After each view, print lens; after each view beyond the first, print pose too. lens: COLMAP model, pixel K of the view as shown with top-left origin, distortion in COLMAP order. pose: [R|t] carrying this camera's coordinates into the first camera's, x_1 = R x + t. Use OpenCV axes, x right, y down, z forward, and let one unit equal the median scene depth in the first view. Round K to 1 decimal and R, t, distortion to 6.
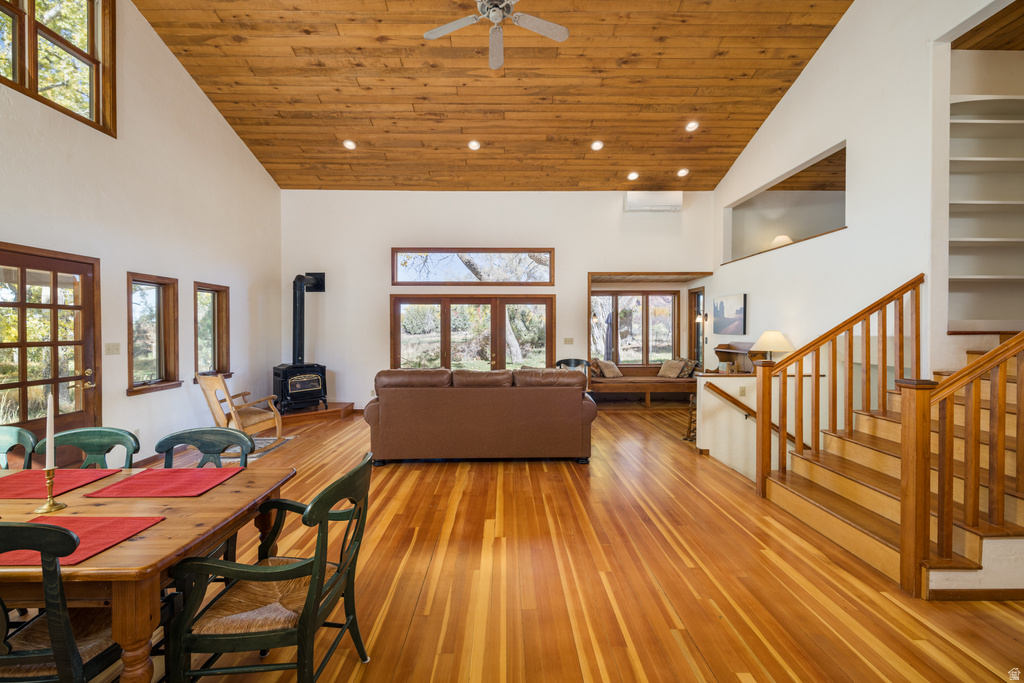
lens RADIAL K [[436.1, 0, 512.2], [0, 436.1, 333.7], [0, 0, 1]] dist [-0.000179, -0.000034]
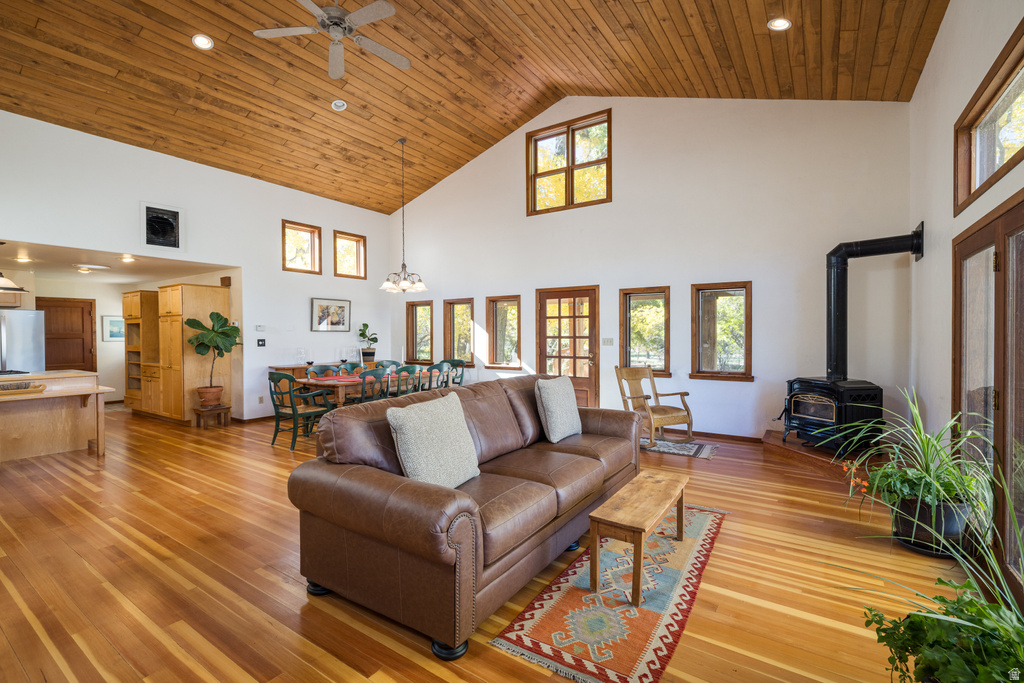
lens RADIAL K [[392.9, 0, 510.8], [0, 392.9, 334.8], [0, 0, 1]] dist [0.000201, 0.000039]
pose [[-0.507912, 0.009632, -0.861355, 0.404434], [-0.004506, 0.999894, 0.013838, -0.007138], [0.861397, 0.010909, -0.507815, 1.292664]]
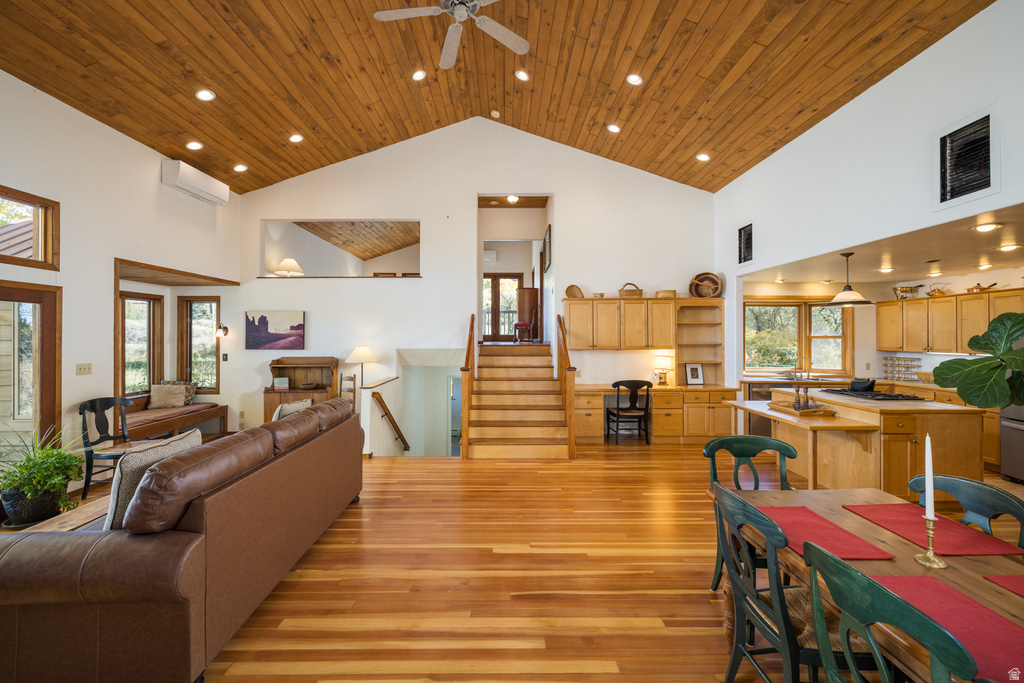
lens RADIAL K [[426.2, 0, 511.0], [0, 426.2, 336.9], [0, 0, 1]] dist [0.000752, 0.000220]
pose [[-0.002553, -0.001405, 0.999996, -0.631154], [0.009155, 0.999957, 0.001429, -0.031005], [-0.999955, 0.009159, -0.002540, 0.606089]]
